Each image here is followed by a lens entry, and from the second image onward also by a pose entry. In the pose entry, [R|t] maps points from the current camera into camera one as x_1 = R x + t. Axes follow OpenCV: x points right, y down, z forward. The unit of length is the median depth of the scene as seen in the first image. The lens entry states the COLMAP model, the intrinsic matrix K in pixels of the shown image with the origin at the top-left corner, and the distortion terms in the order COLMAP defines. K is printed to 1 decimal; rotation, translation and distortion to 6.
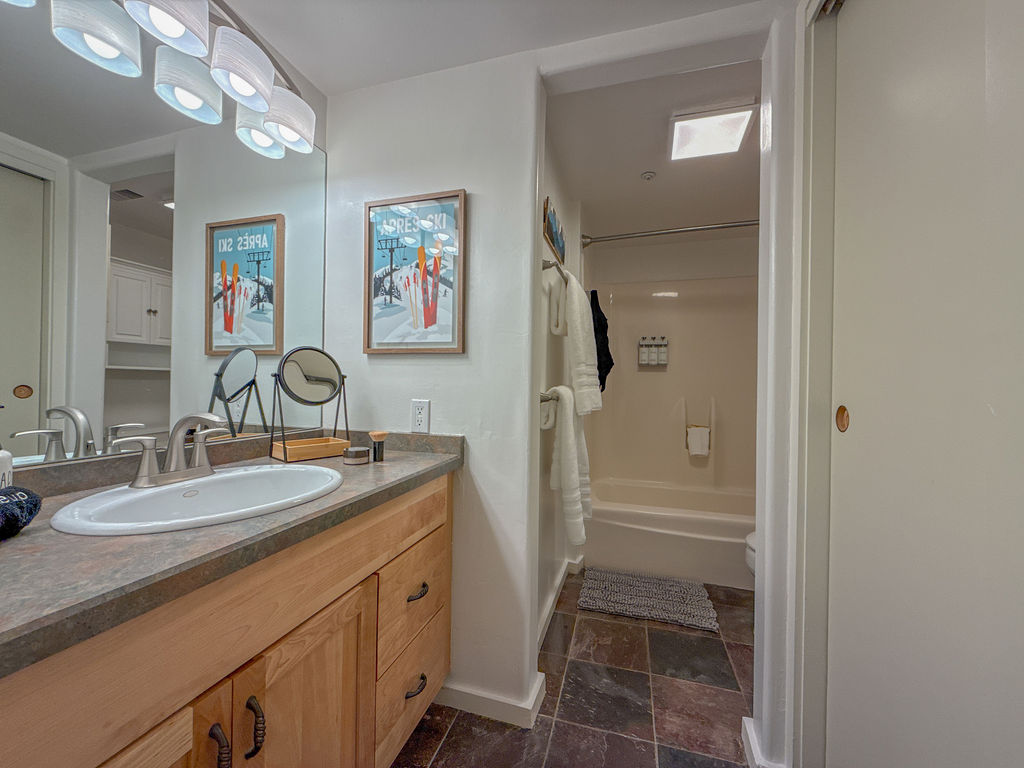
lens RADIAL K [[406.3, 0, 513.0], [0, 406.3, 386.3], [0, 0, 1]] dist [-0.000471, -0.000089]
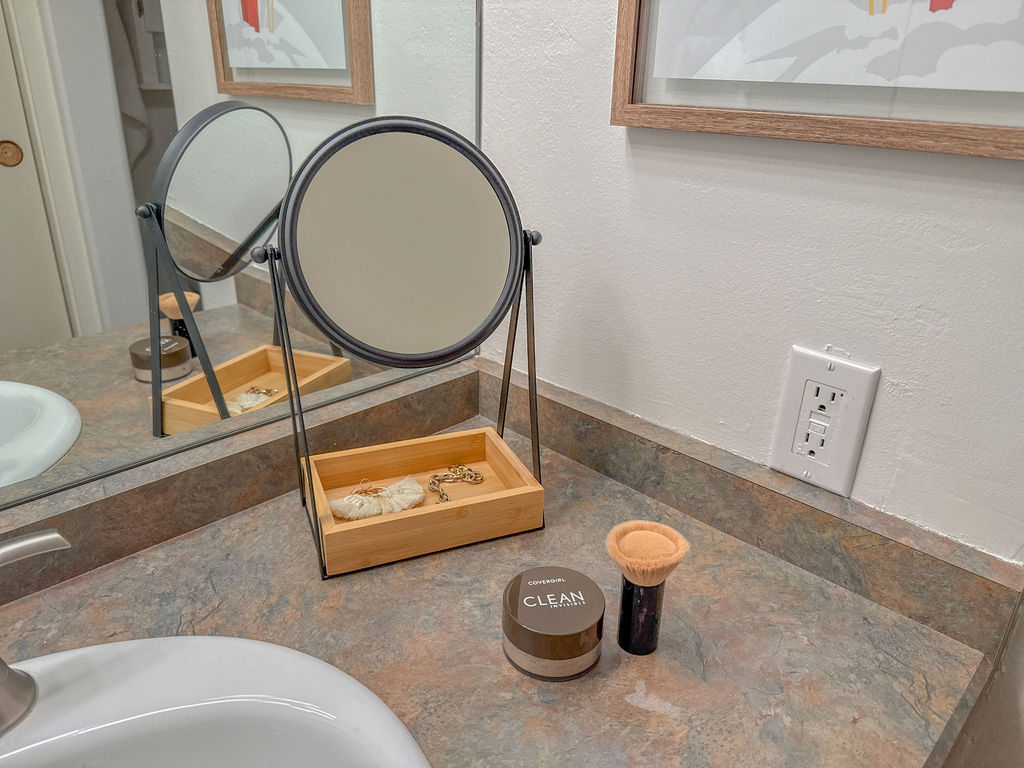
lens RADIAL K [[717.6, 0, 512.0], [0, 717.6, 384.0], [0, 0, 1]] dist [0.136255, -0.257309]
pose [[0.877202, 0.190707, -0.440622, -0.240253], [-0.004009, 0.920607, 0.390469, -0.130338], [0.480105, -0.340753, 0.808323, 0.681987]]
